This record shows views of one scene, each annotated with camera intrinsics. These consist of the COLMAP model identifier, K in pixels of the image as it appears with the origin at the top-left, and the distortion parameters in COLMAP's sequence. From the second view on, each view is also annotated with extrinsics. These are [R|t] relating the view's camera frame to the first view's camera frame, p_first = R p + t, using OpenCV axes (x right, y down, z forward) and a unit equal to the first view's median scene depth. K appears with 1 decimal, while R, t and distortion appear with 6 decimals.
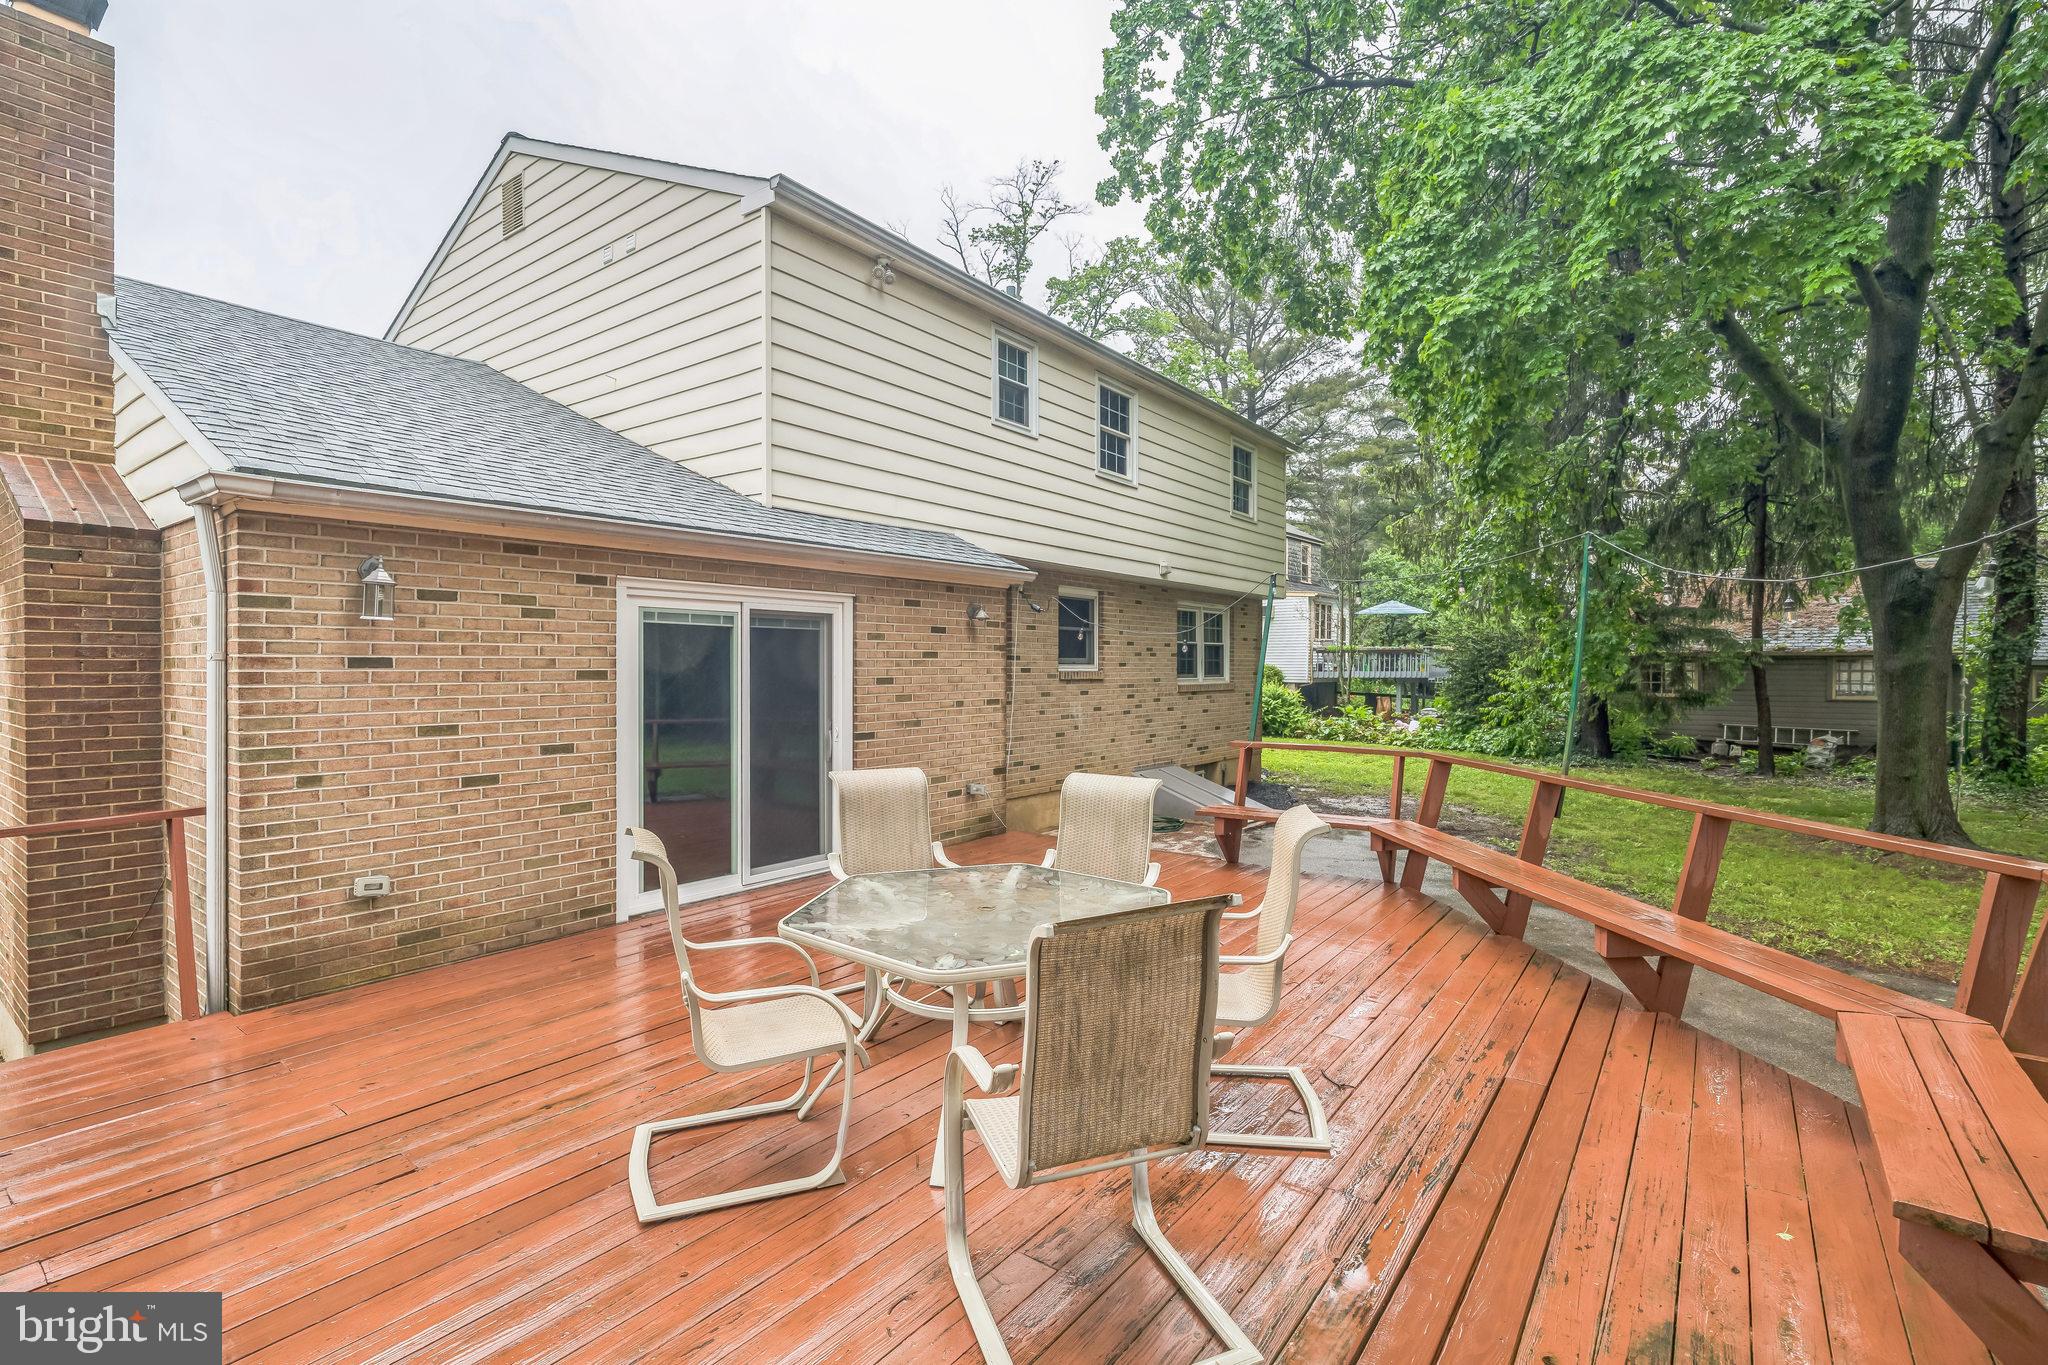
lens RADIAL K [[940.6, 0, 1026.0], [0, 940.6, 675.5], [0, 0, 1]] dist [-0.000165, 0.000191]
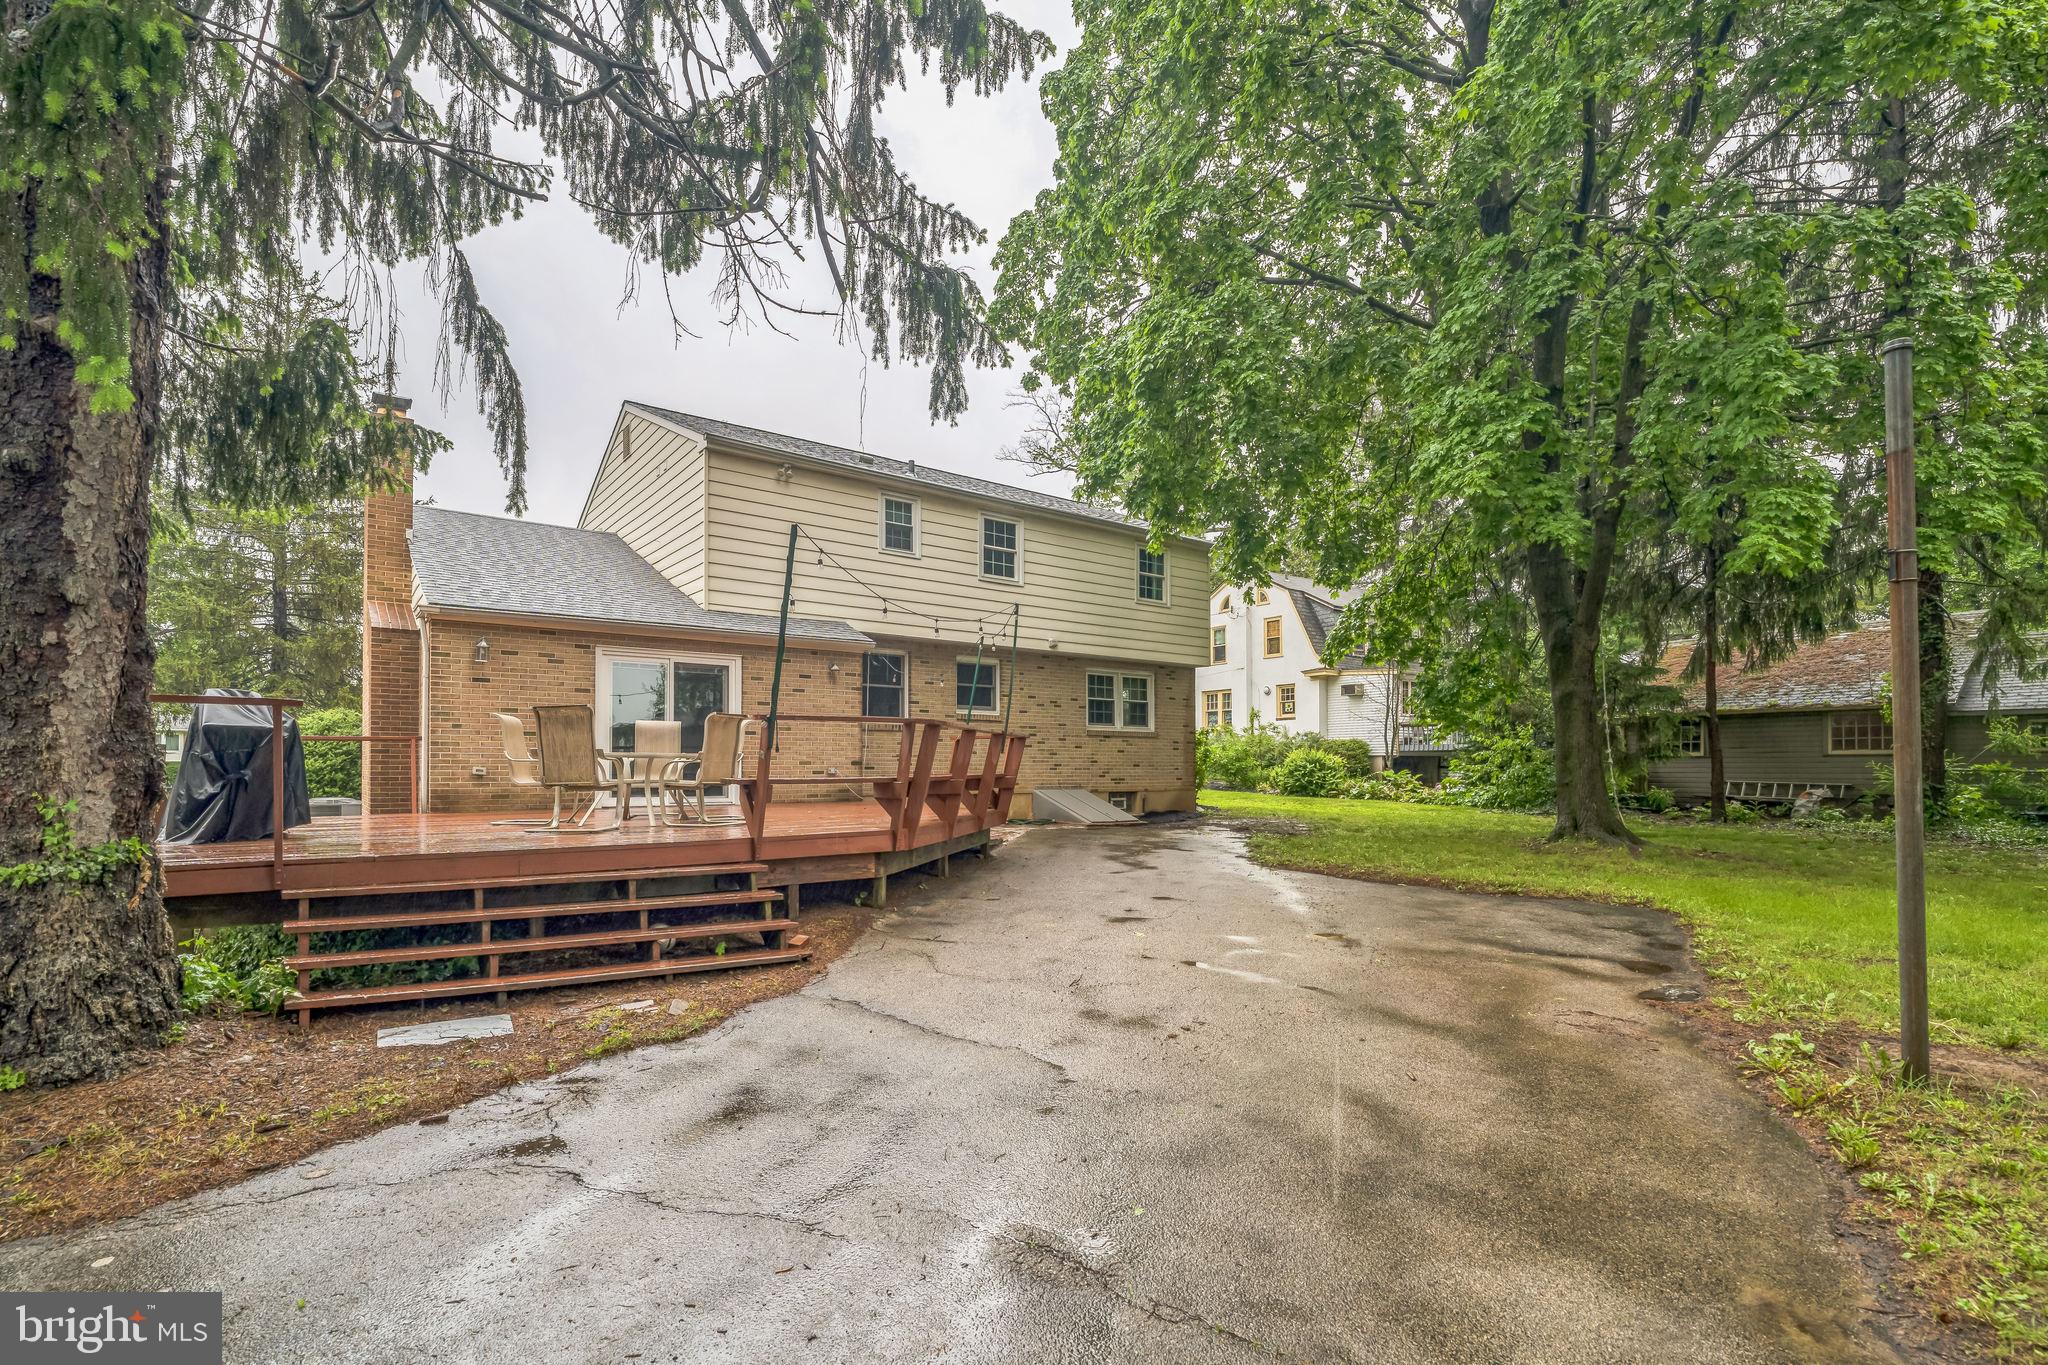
lens RADIAL K [[940.6, 0, 1027.2], [0, 940.6, 761.5], [0, 0, 1]] dist [-0.000165, 0.000191]
pose [[0.964022, -0.002648, -0.265808, 0.605813], [-0.001836, 0.999860, -0.016619, 0.108531], [0.265814, 0.016509, 0.963883, -0.444873]]
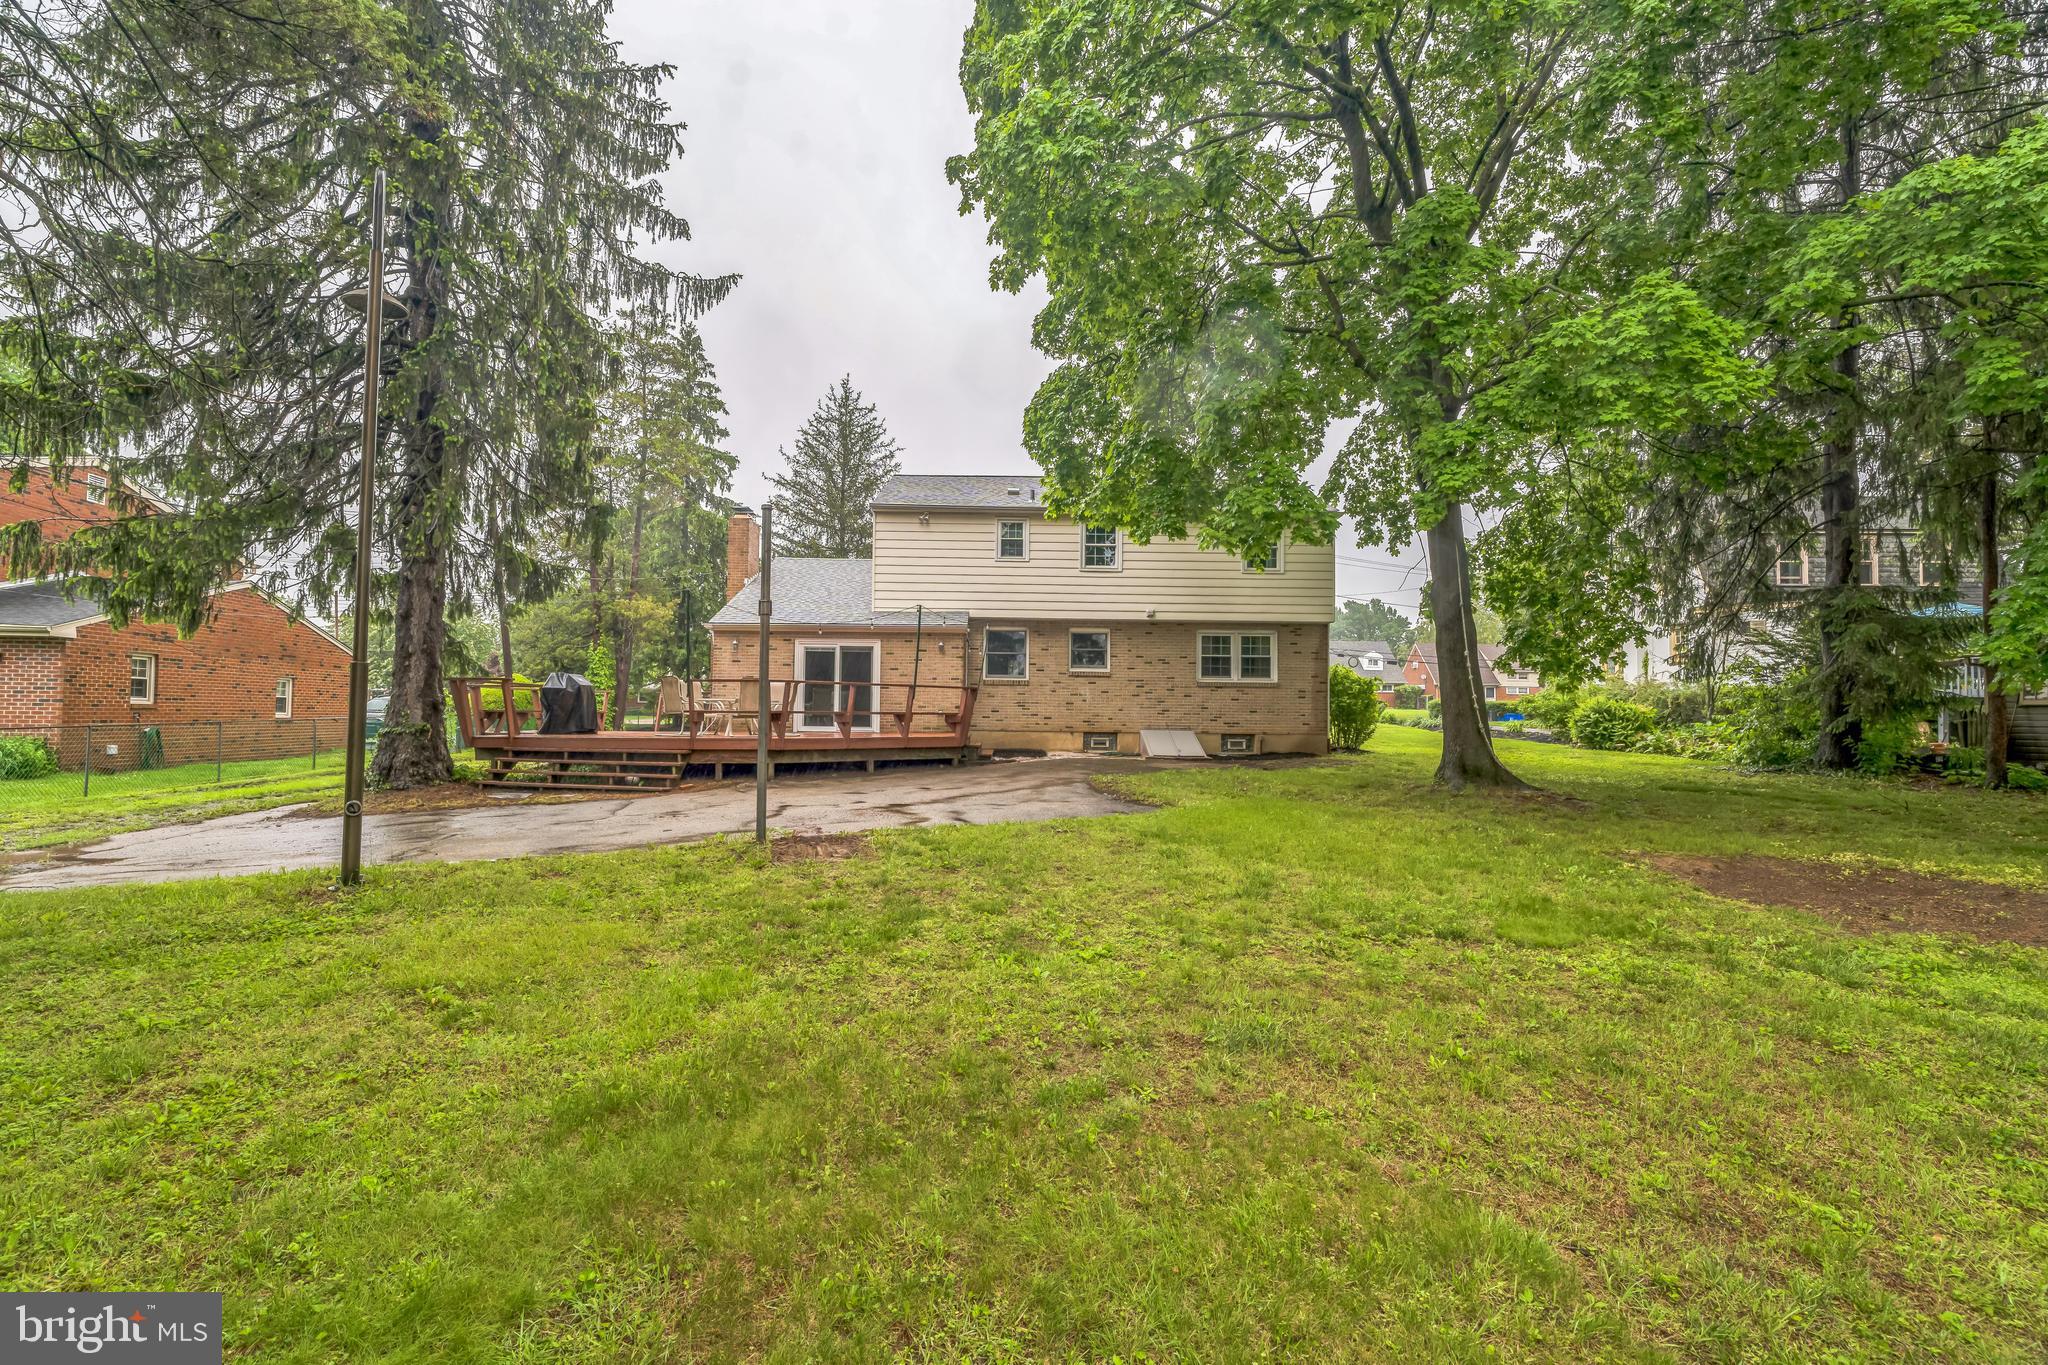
lens RADIAL K [[940.6, 0, 1023.6], [0, 940.6, 688.5], [0, 0, 1]] dist [-0.000165, 0.000191]
pose [[0.650382, -0.023685, -0.759238, 1.667920], [-0.014165, 0.998962, -0.043298, 0.134238], [0.759476, 0.038915, 0.649371, -0.397706]]
